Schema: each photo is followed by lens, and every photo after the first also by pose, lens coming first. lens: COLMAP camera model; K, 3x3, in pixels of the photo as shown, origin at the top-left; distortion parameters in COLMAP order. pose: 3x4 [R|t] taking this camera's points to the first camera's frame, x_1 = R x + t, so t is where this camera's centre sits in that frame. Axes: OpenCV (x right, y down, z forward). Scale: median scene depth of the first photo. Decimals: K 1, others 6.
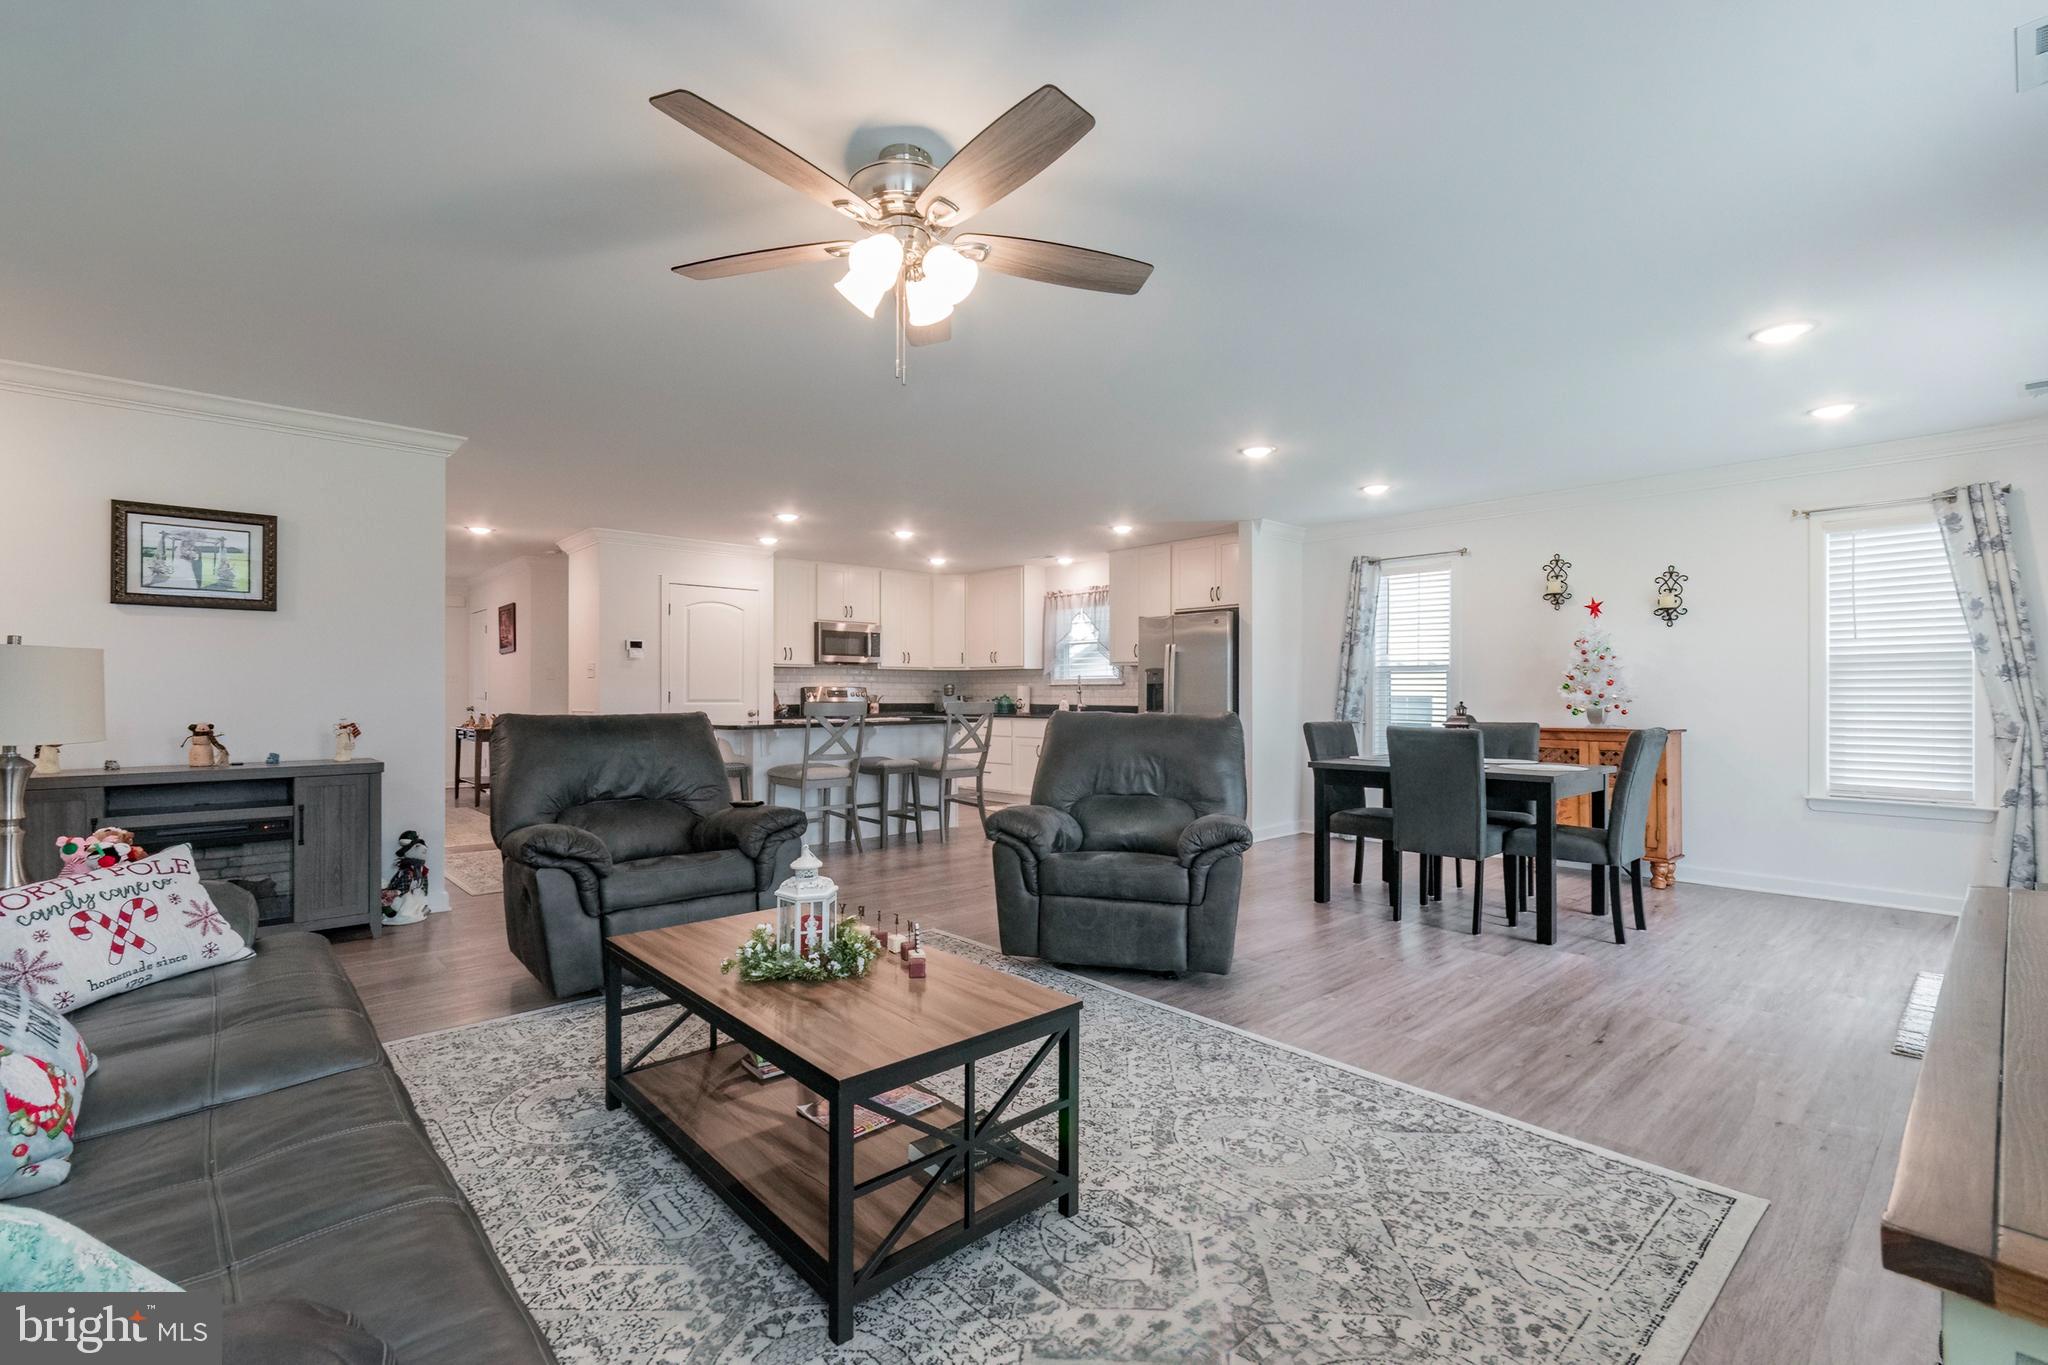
lens RADIAL K [[908.4, 0, 997.1], [0, 908.4, 679.7], [0, 0, 1]] dist [0.001444, -0.000182]
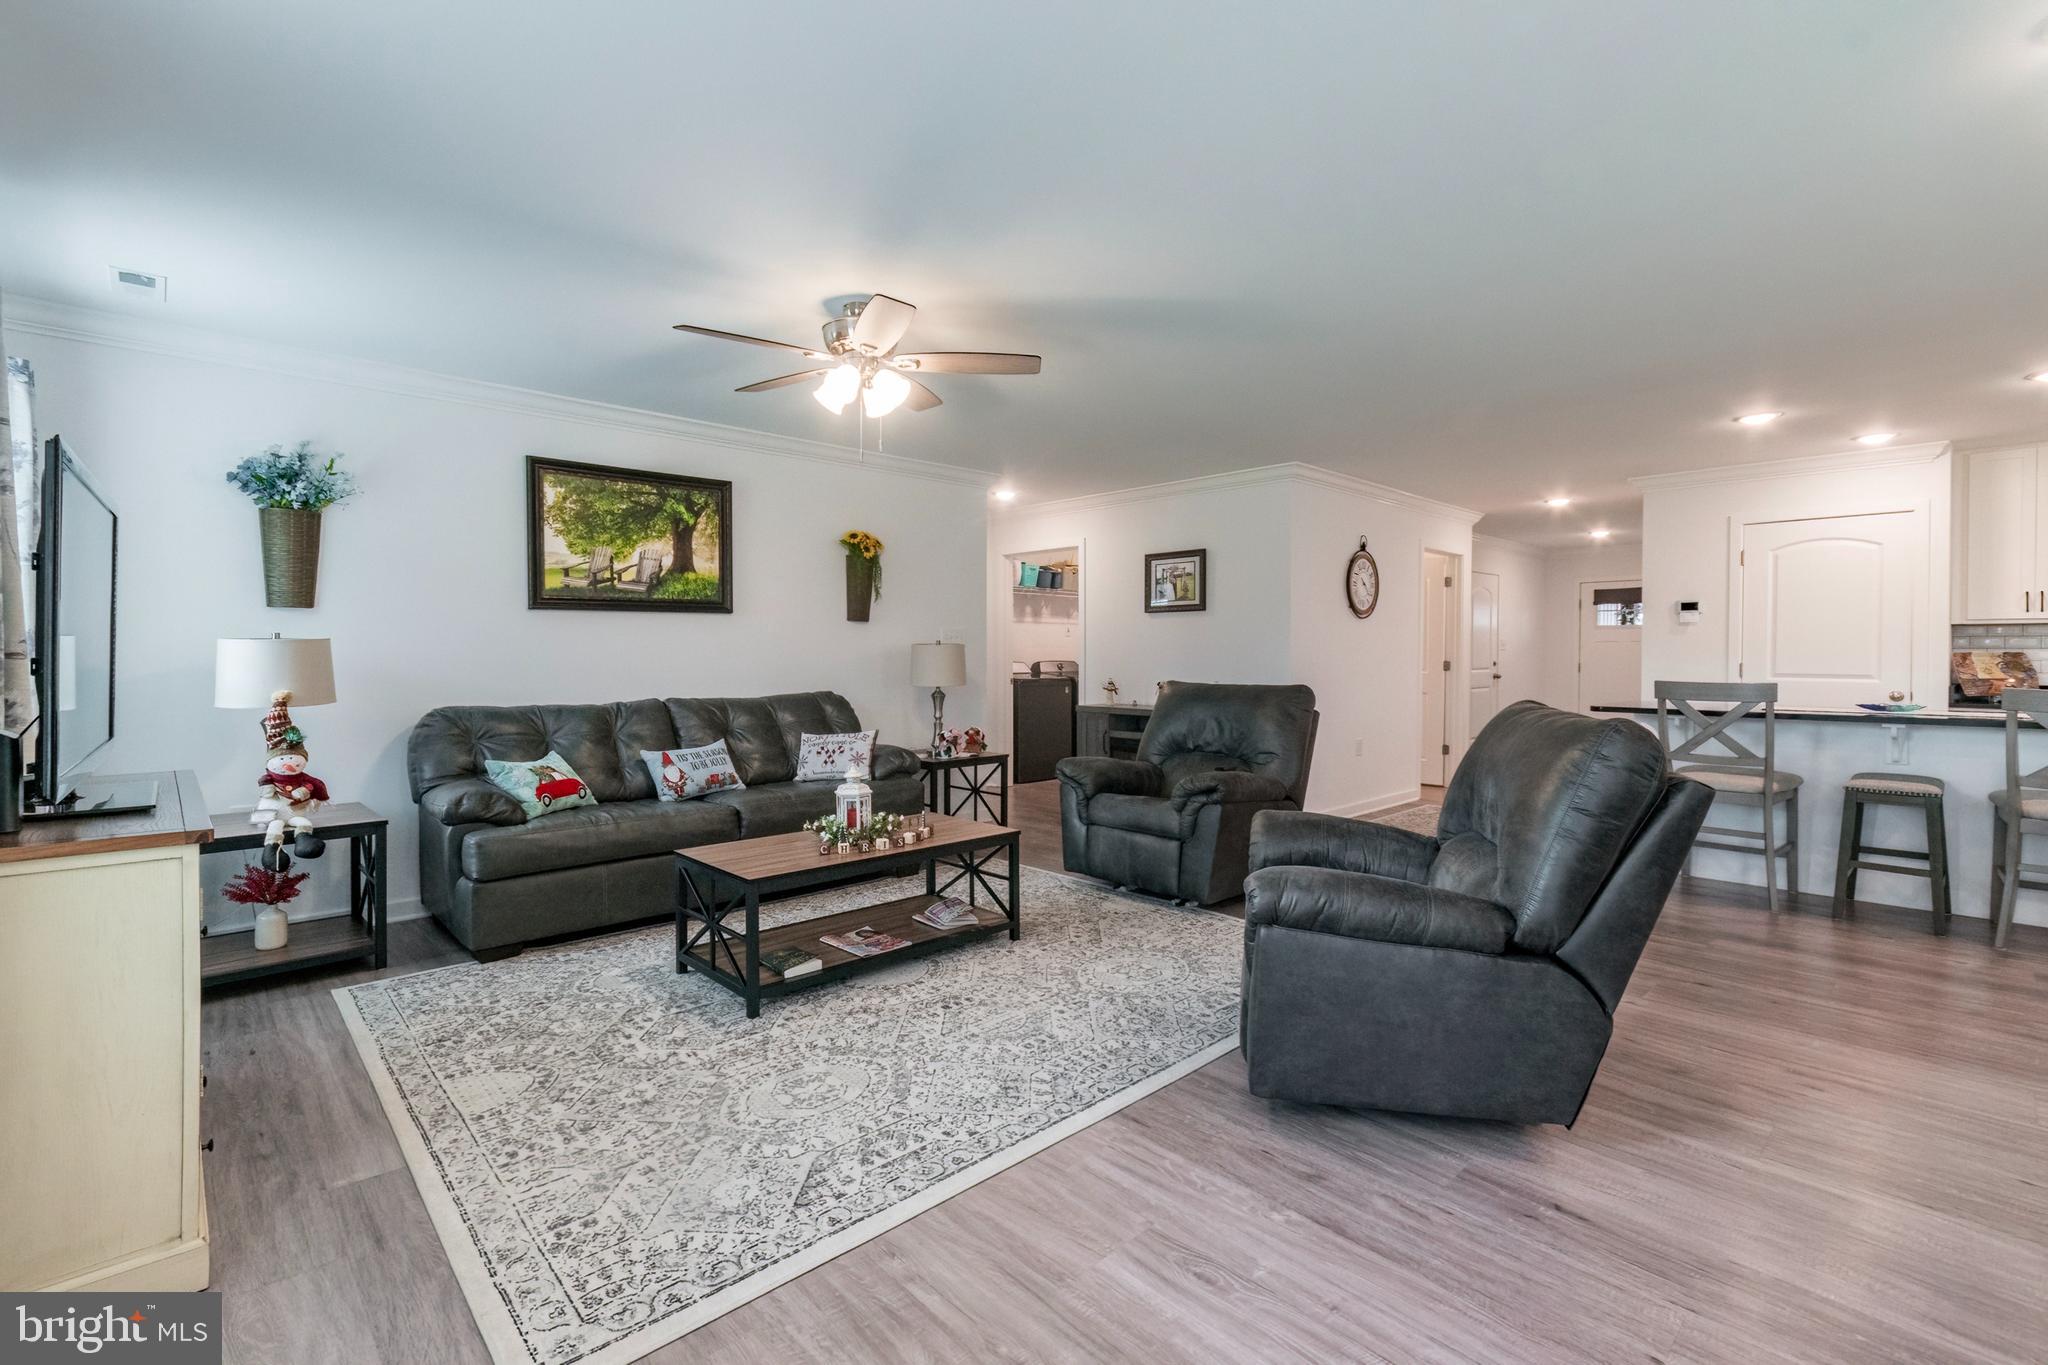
lens RADIAL K [[908.4, 0, 1028.2], [0, 908.4, 667.6], [0, 0, 1]] dist [0.001444, -0.000182]
pose [[0.036041, 0.014011, -0.999252, 0.633975], [0.013189, 0.999808, 0.014495, -0.004163], [0.999263, -0.013702, 0.035849, 0.560320]]
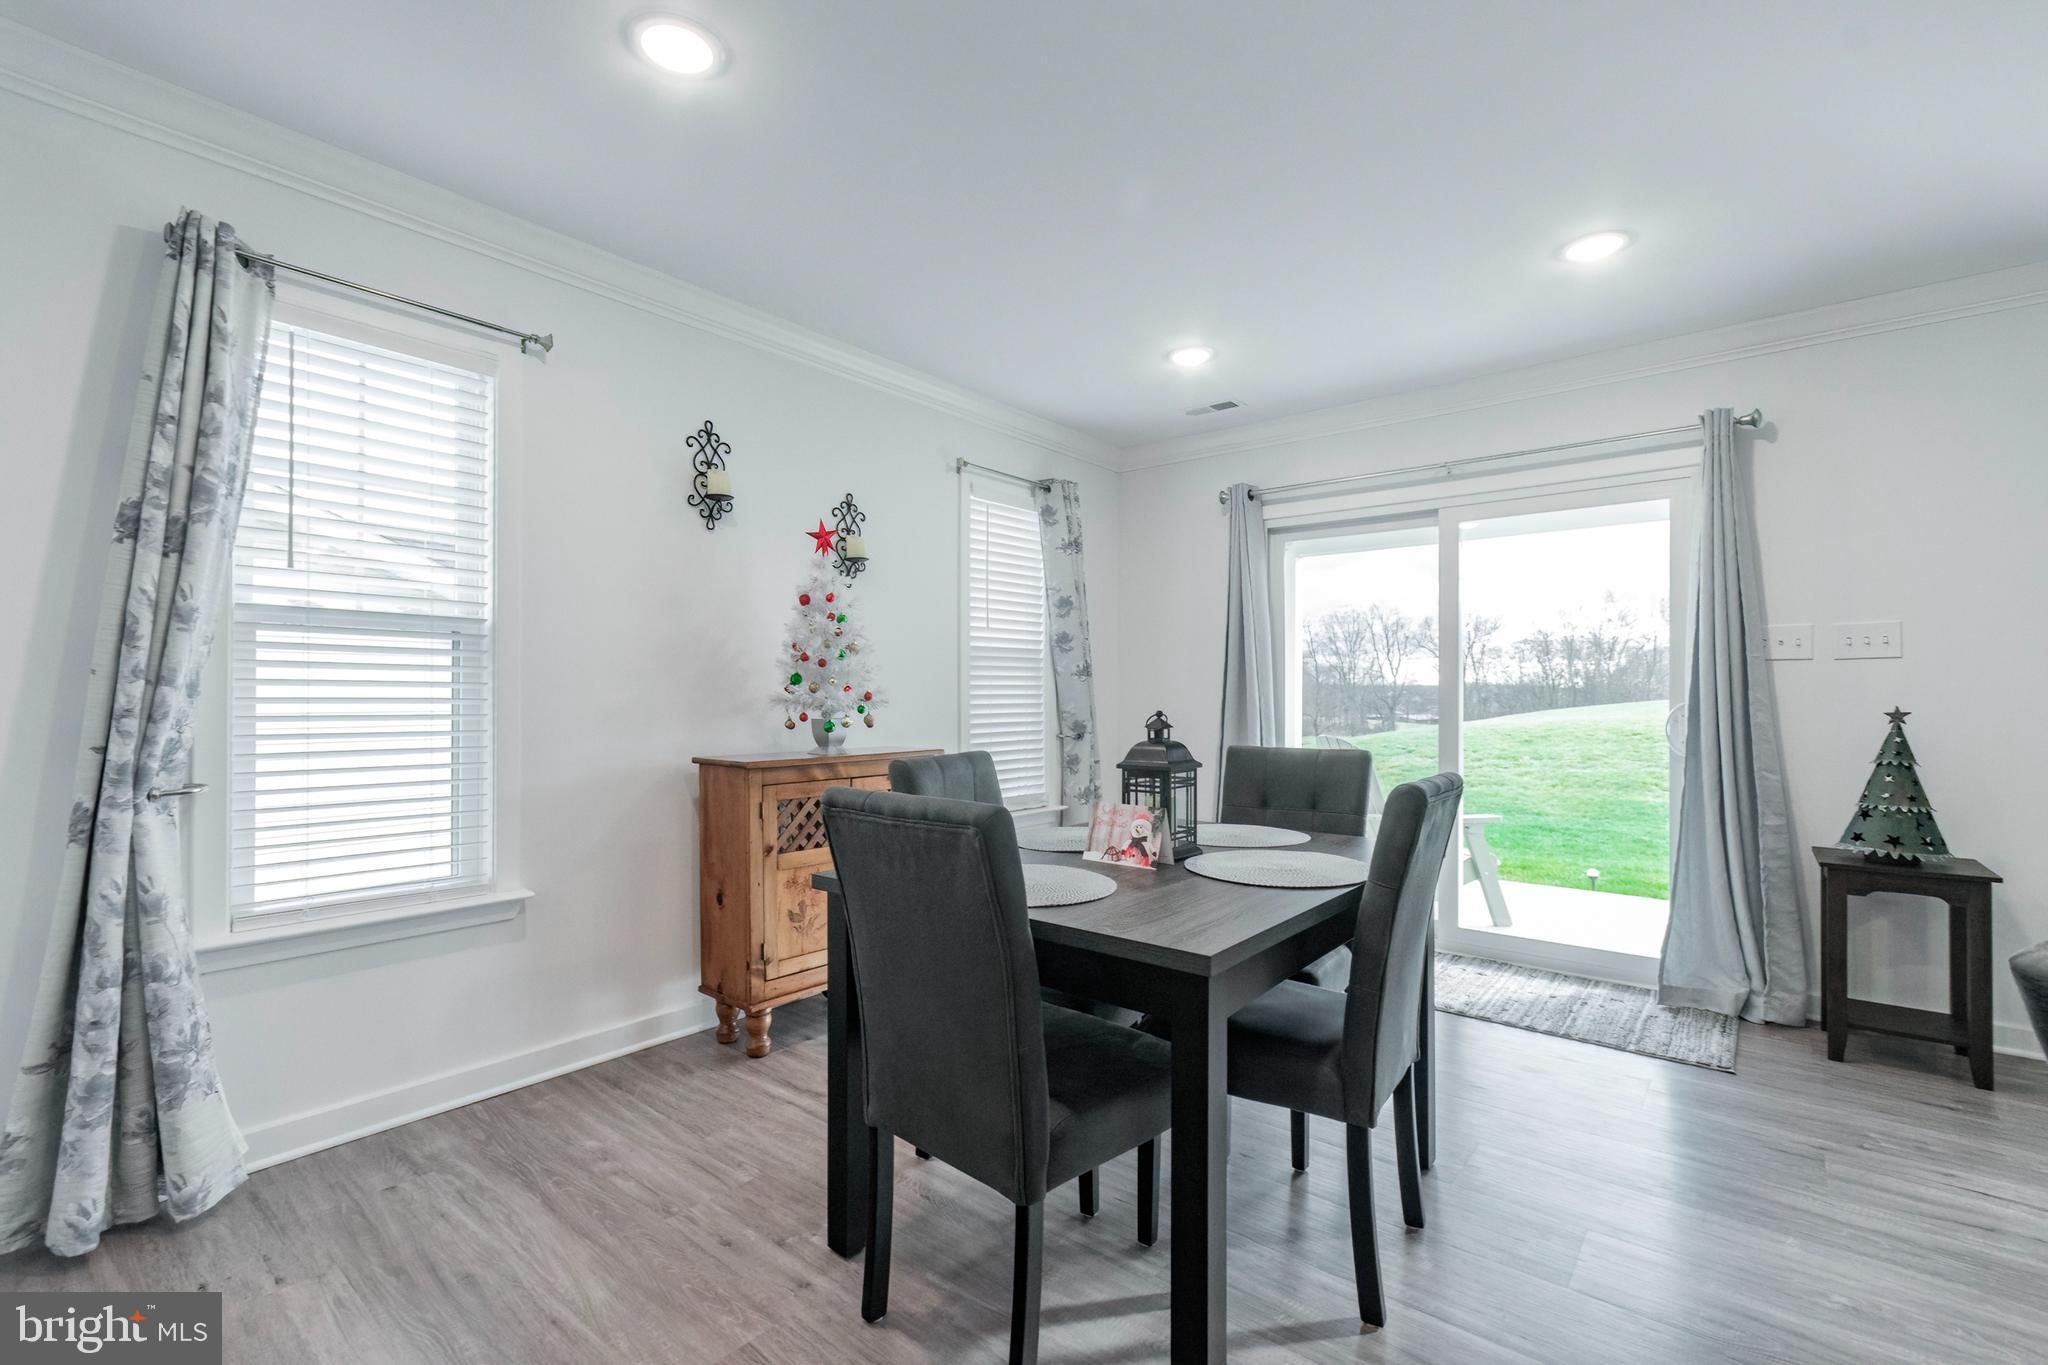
lens RADIAL K [[908.4, 0, 1021.2], [0, 908.4, 691.7], [0, 0, 1]] dist [0.001444, -0.000182]
pose [[-0.162813, -0.000027, 0.986657, 0.095042], [-0.017181, 0.999848, -0.002808, 0.016613], [-0.986507, -0.017409, -0.162789, 1.095295]]
